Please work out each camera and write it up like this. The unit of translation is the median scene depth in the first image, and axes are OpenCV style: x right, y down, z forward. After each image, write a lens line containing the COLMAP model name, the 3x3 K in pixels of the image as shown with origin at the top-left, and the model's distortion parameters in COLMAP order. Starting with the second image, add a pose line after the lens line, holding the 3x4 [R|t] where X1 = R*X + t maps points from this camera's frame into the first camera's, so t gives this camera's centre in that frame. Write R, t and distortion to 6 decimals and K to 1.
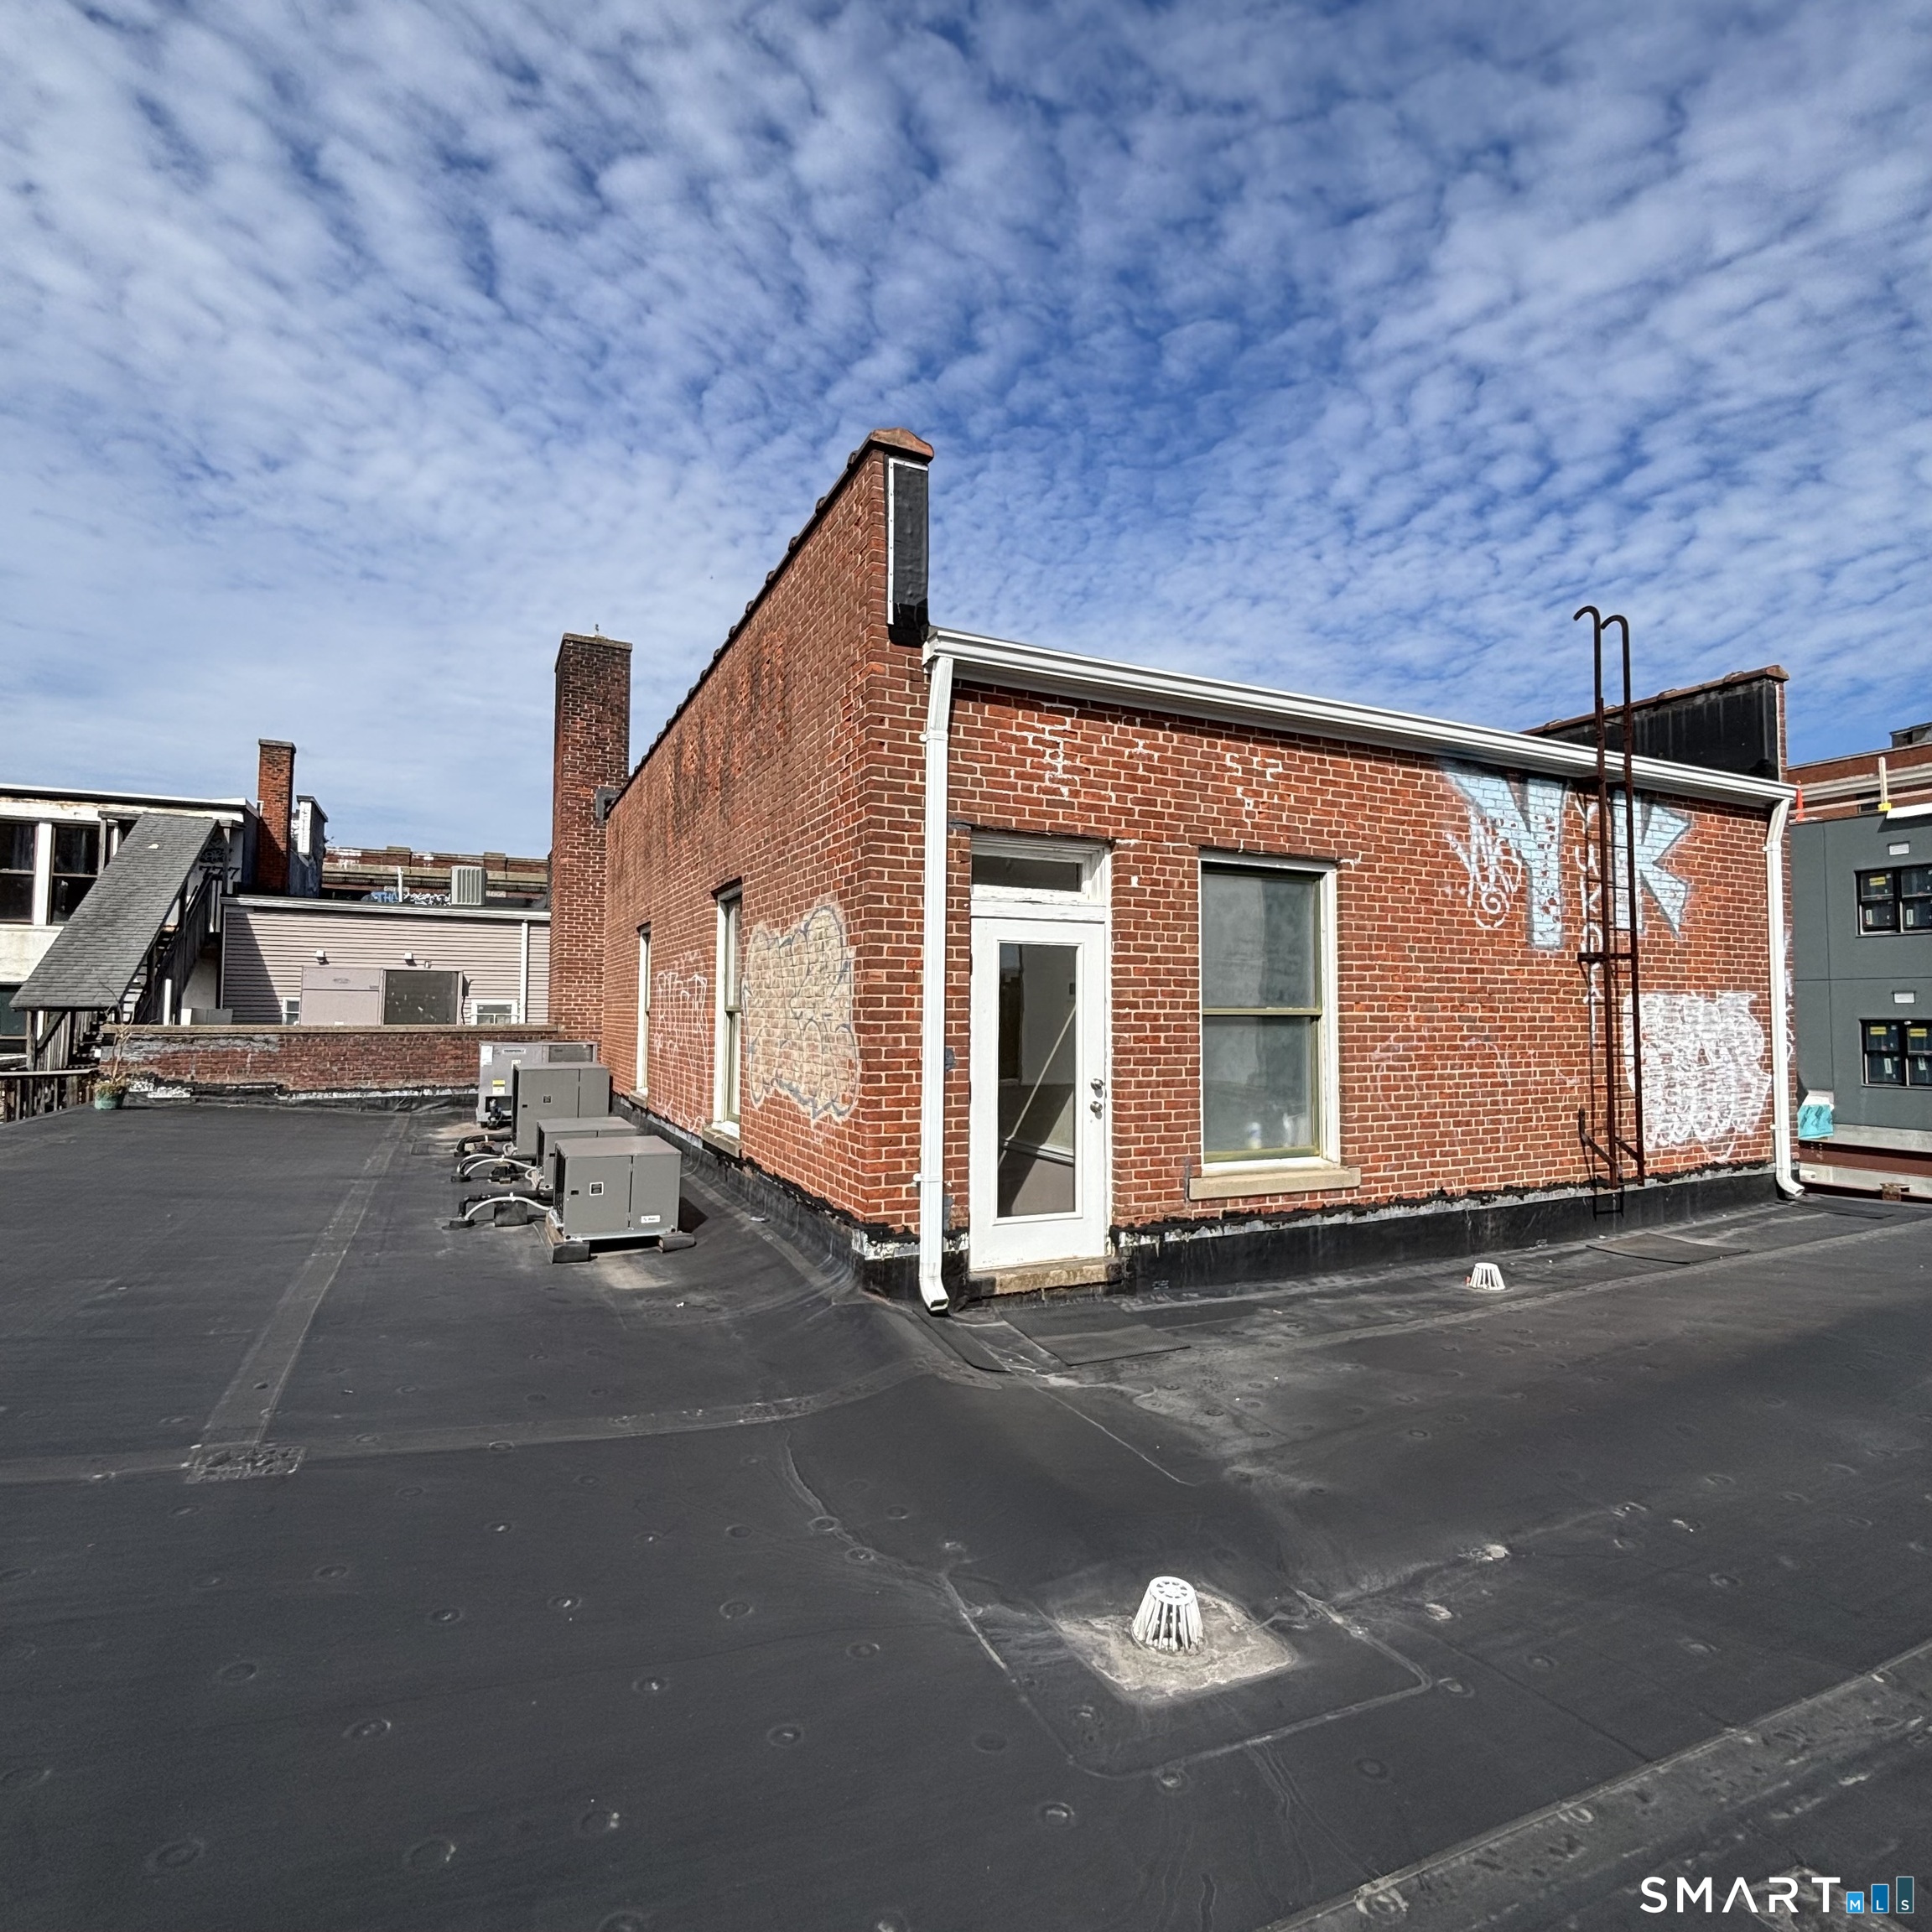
lens RADIAL K [[1046.8, 0, 978.4], [0, 1046.8, 958.7], [0, 0, 1]] dist [-0.004820, 0.003492]
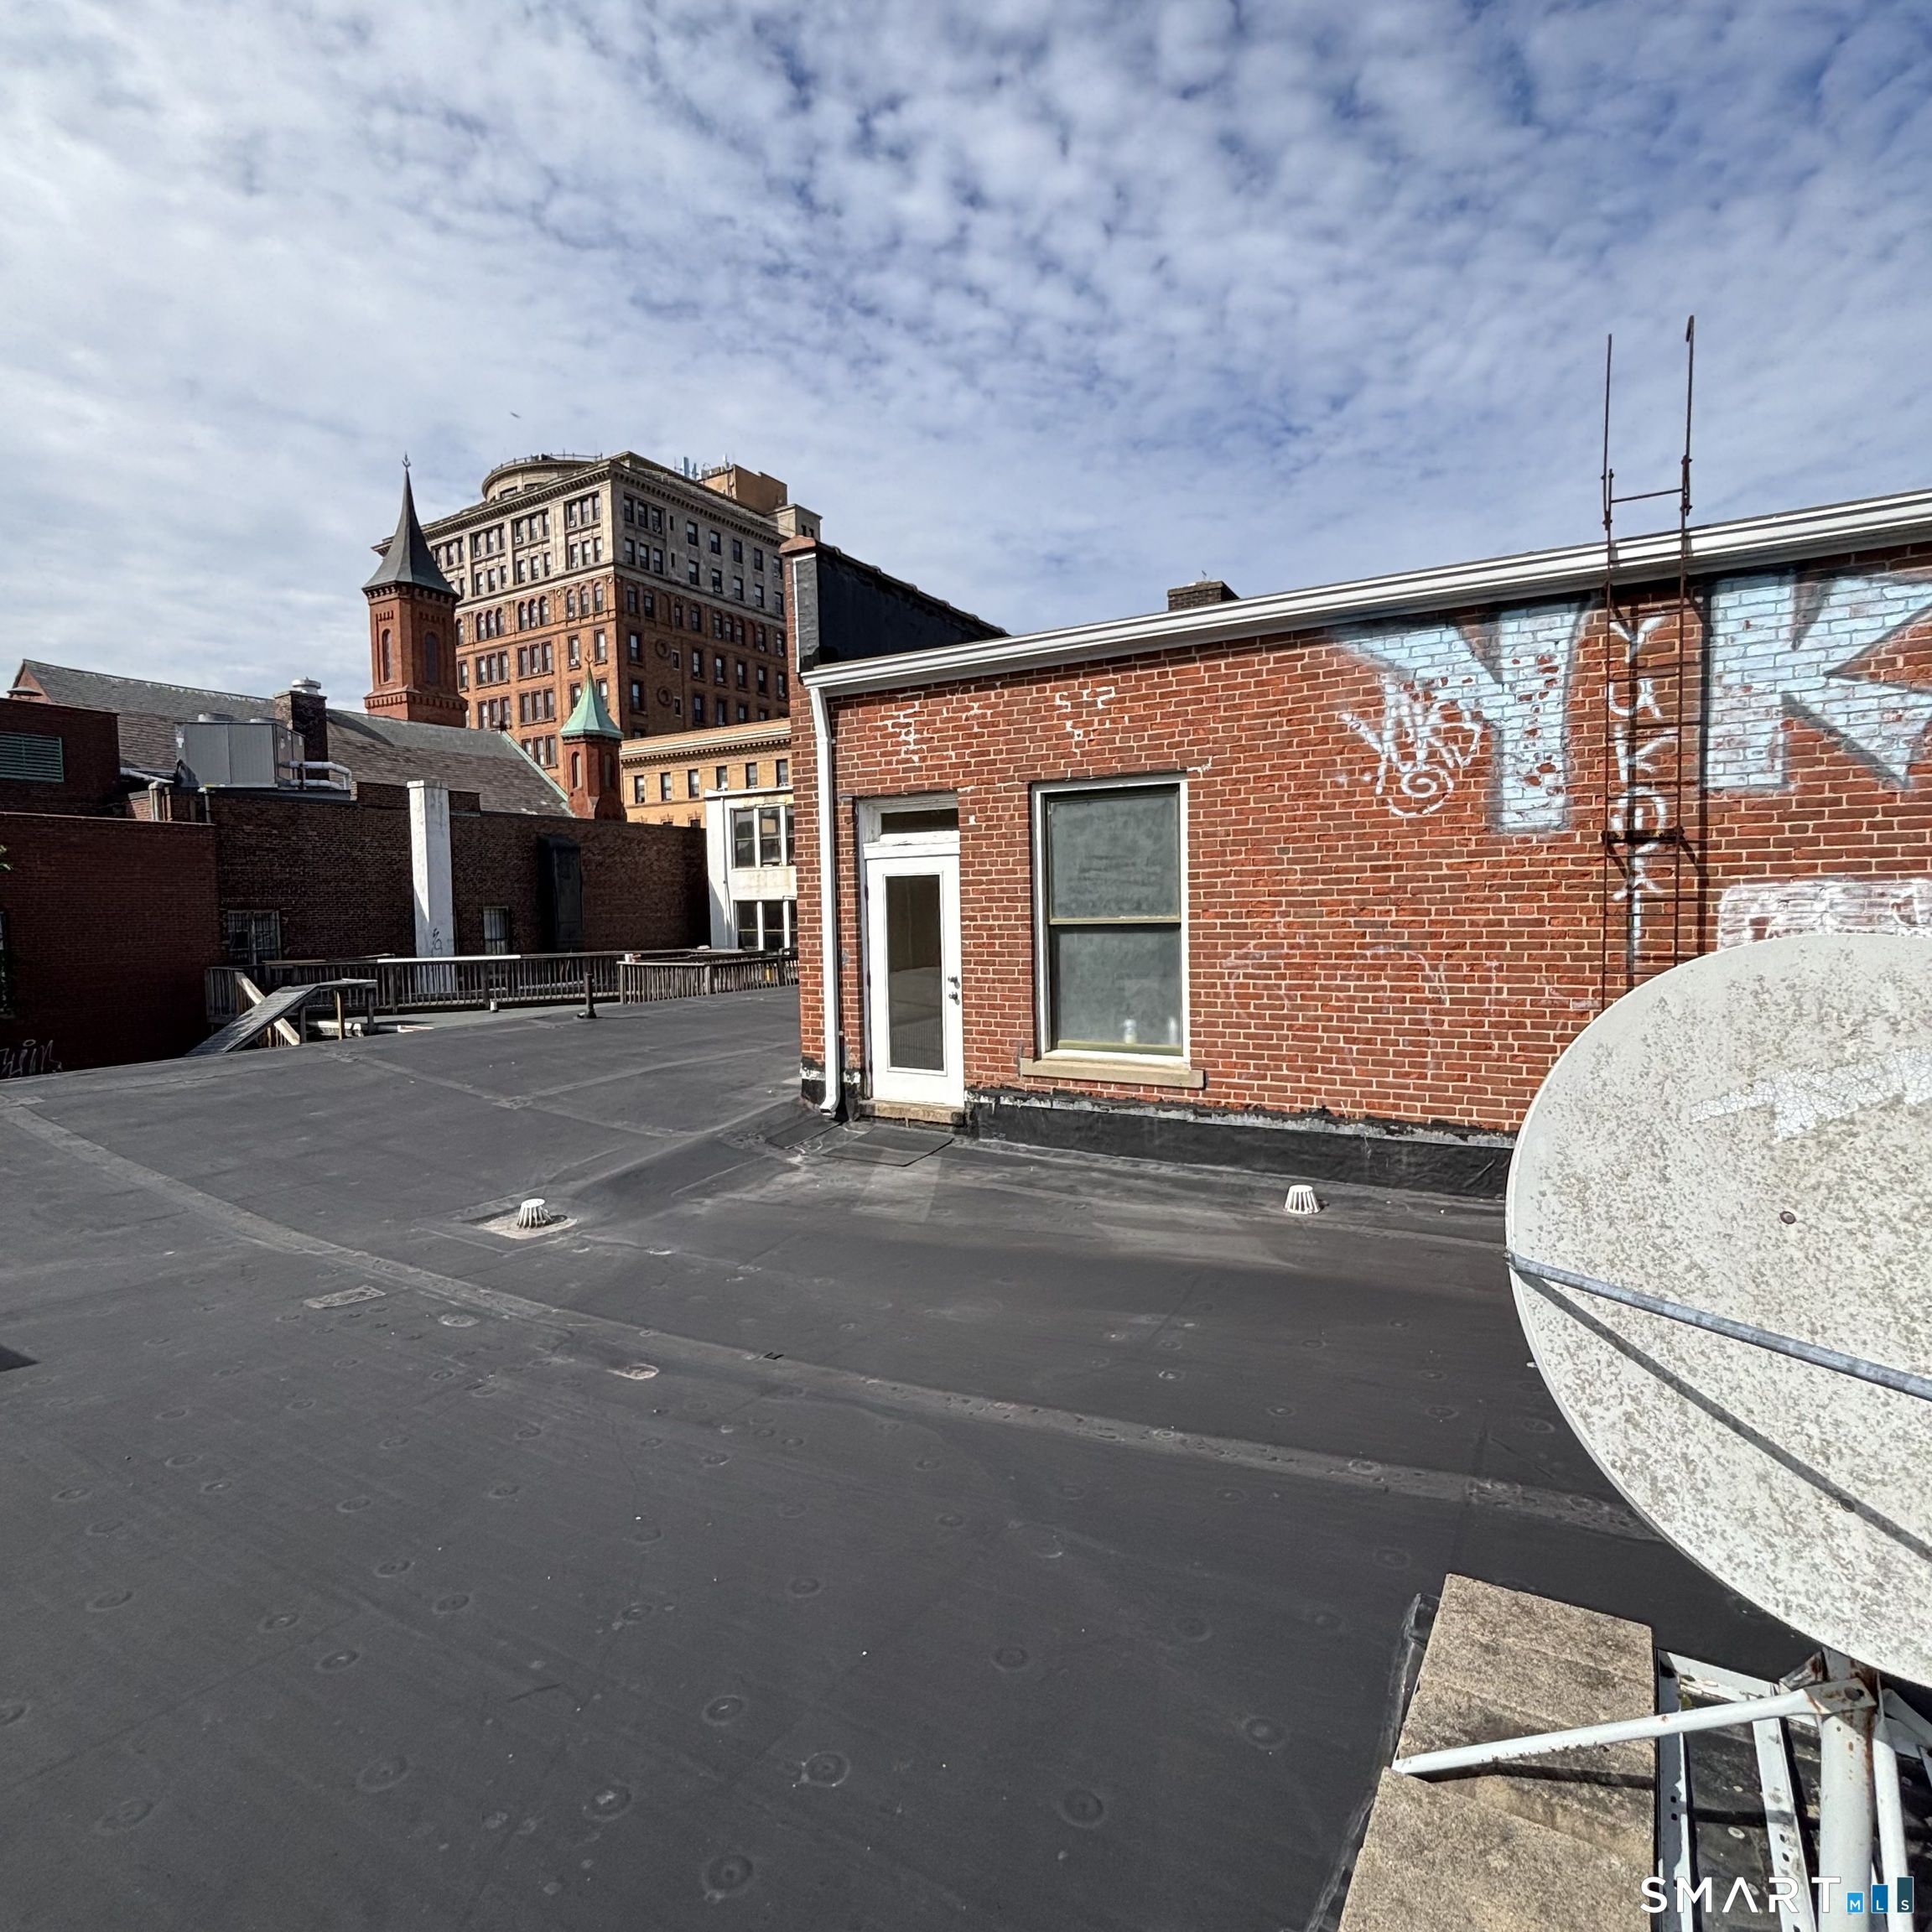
lens RADIAL K [[1046.8, 0, 985.7], [0, 1046.8, 963.0], [0, 0, 1]] dist [-0.004820, 0.003492]
pose [[0.575691, 0.027431, -0.817207, 1.053447], [0.066035, 0.994613, 0.079906, -0.001575], [0.814996, -0.099965, 0.570778, 0.243683]]
